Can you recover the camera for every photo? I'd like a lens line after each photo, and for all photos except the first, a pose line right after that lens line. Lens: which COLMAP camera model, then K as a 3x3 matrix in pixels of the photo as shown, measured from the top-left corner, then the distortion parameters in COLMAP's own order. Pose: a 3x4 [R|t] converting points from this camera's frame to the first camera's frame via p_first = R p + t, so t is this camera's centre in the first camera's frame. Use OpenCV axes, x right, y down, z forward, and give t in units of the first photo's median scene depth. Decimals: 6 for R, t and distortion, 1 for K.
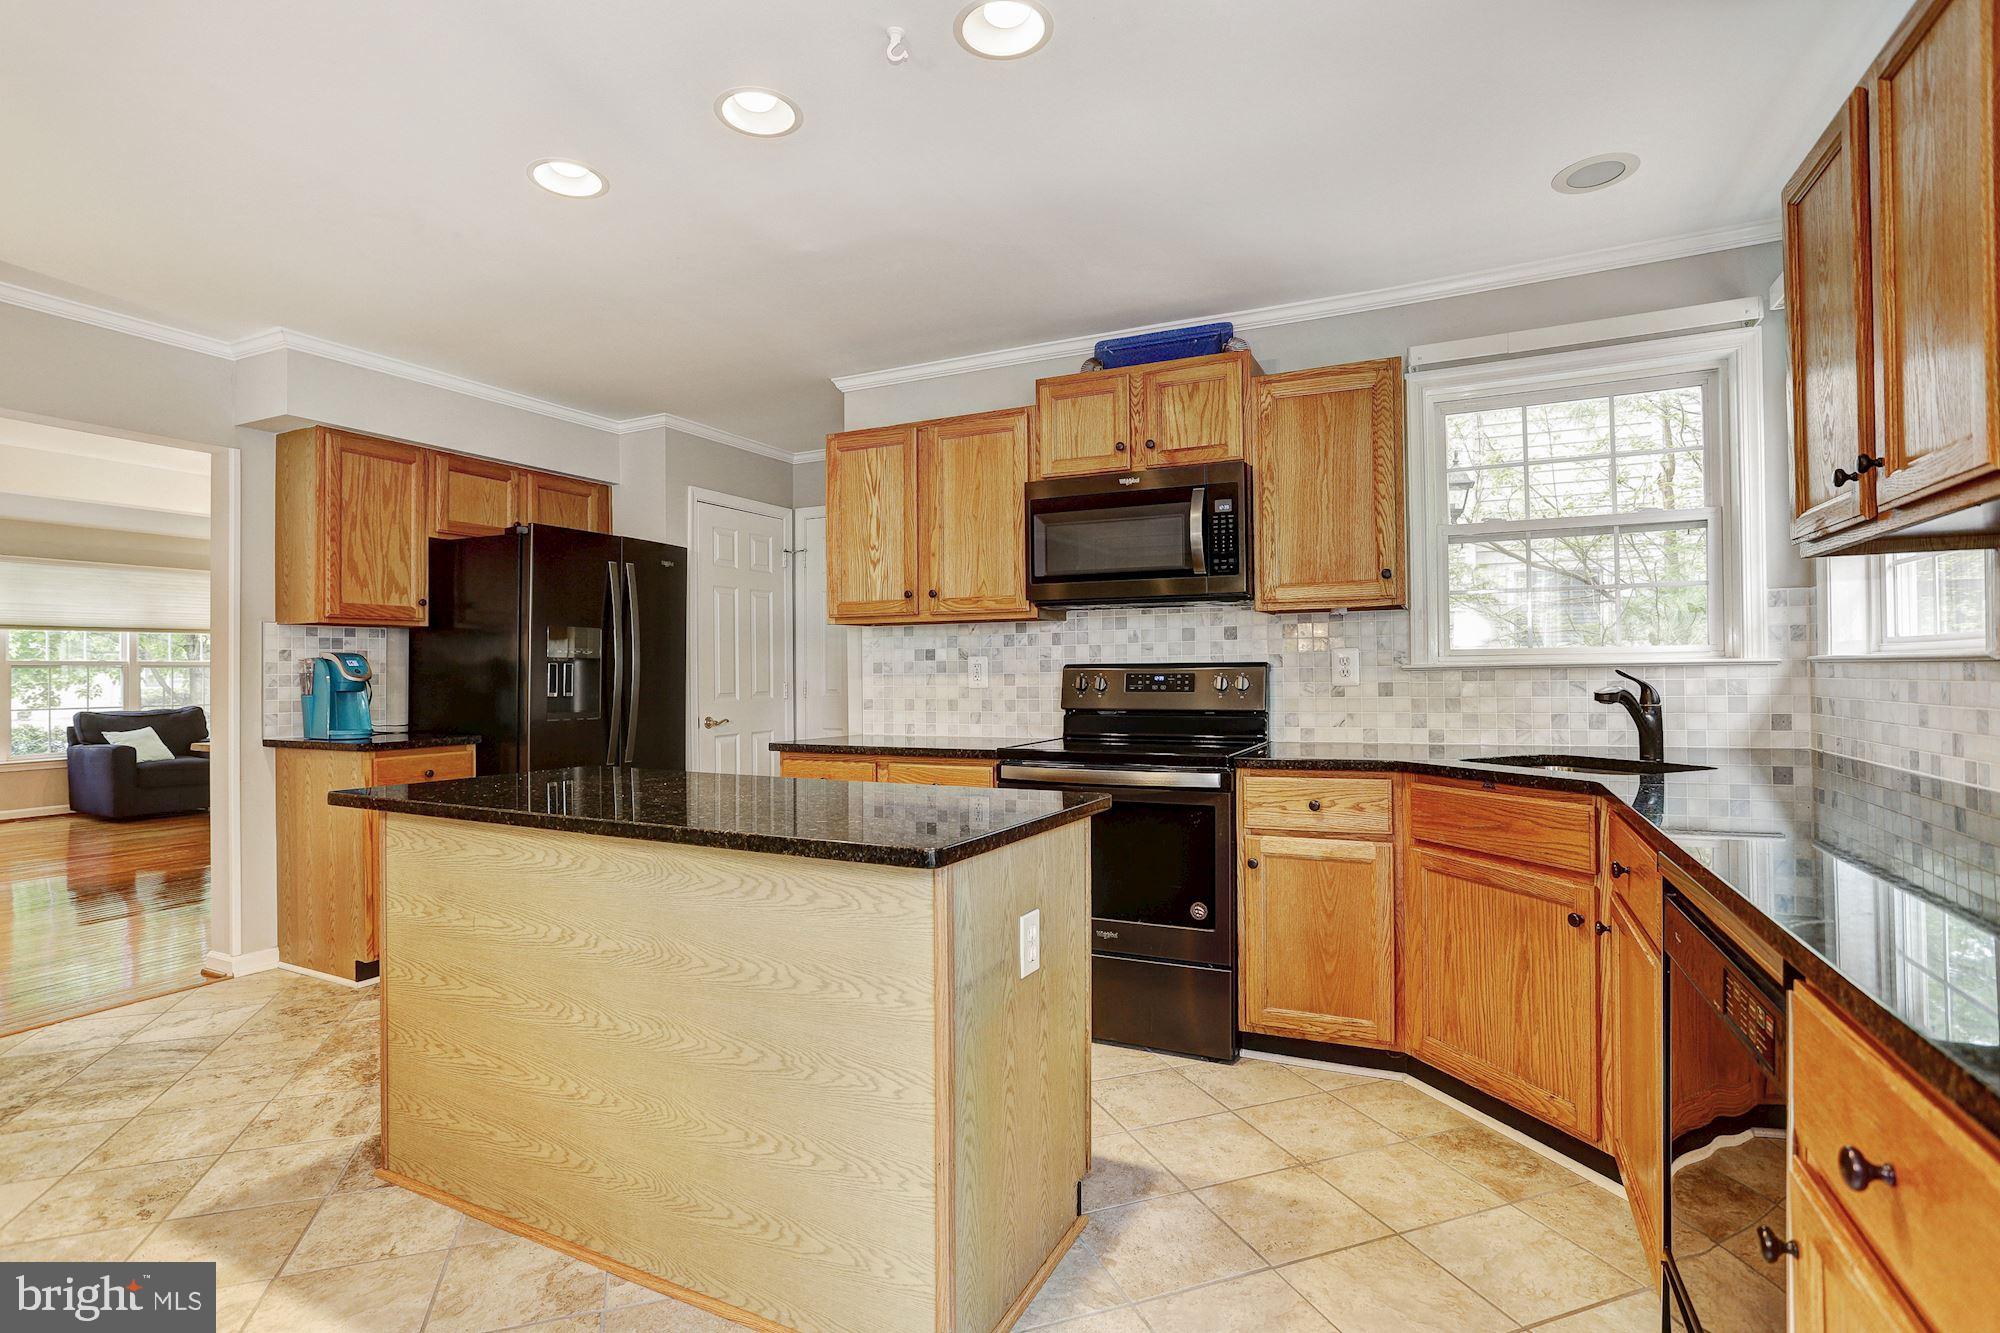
lens RADIAL K [[949.8, 0, 1003.0], [0, 949.8, 667.4], [0, 0, 1]] dist [-0.003184, -0.000386]
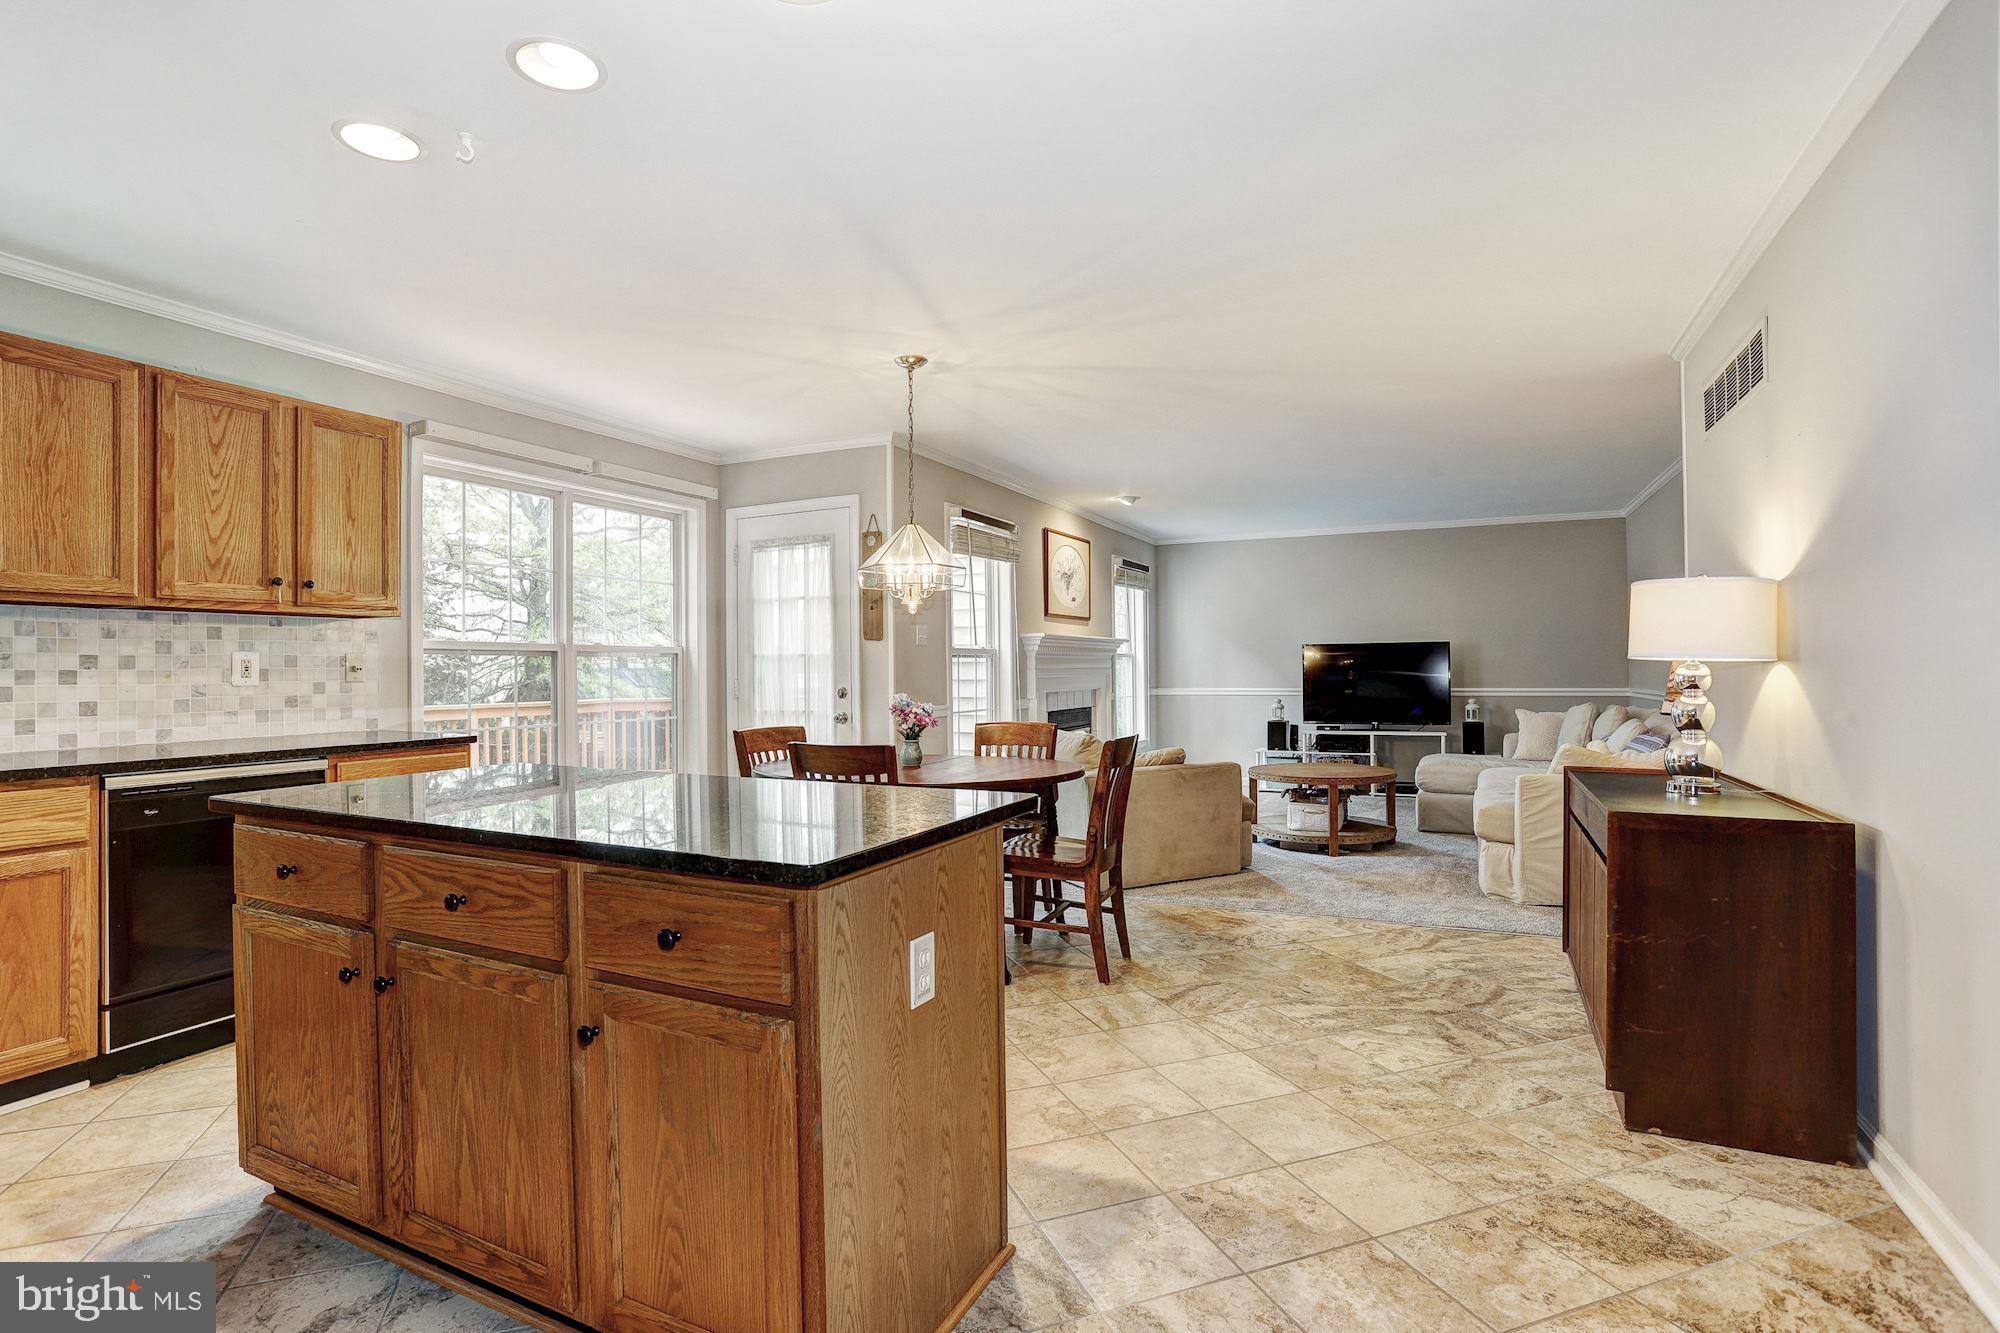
lens RADIAL K [[949.8, 0, 994.9], [0, 949.8, 668.0], [0, 0, 1]] dist [-0.003184, -0.000386]
pose [[-0.999831, 0.018196, 0.002570, -0.657478], [0.018141, 0.999639, -0.019834, 0.032090], [-0.002929, -0.019784, -0.999800, 1.861145]]
